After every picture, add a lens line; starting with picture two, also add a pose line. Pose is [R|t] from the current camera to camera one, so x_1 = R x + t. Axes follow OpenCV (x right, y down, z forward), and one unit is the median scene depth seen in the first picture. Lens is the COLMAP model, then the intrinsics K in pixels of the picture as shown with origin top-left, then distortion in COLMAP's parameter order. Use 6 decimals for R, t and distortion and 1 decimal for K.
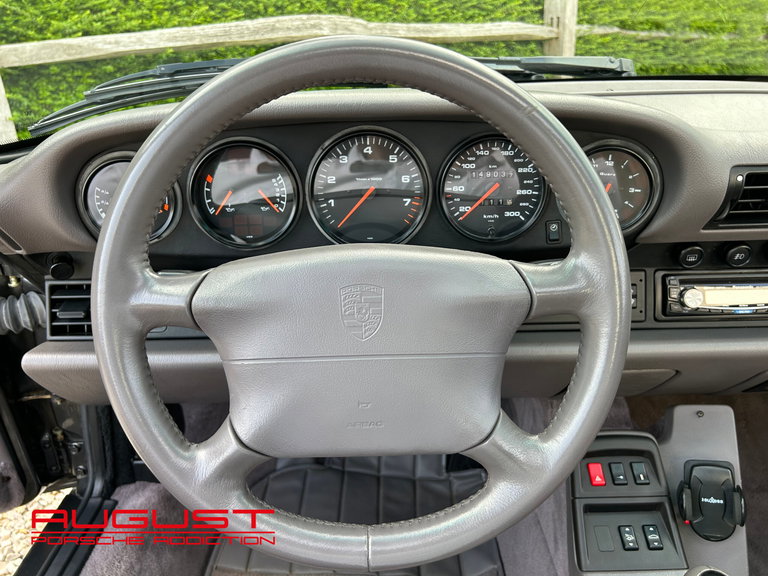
lens RADIAL K [[583.5, 0, 384.1], [0, 583.5, 283.9], [0, 0, 1]] dist [-0.000935, -0.012658]
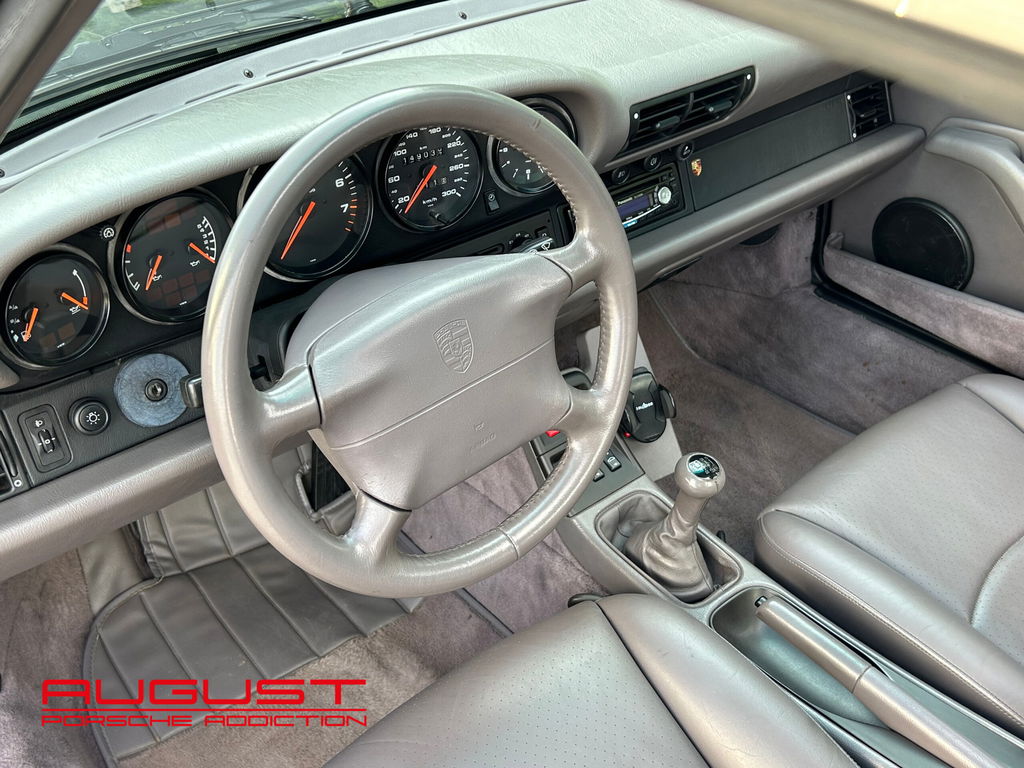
lens RADIAL K [[1060.7, 0, 512.0], [0, 1060.7, 386.8], [0, 0, 1]] dist [-0.001307, 0.000000]
pose [[0.759536, -0.349100, 0.548848, -0.736846], [0.229033, 0.933274, 0.276665, -0.276378], [-0.608809, -0.084433, 0.788811, -0.412114]]
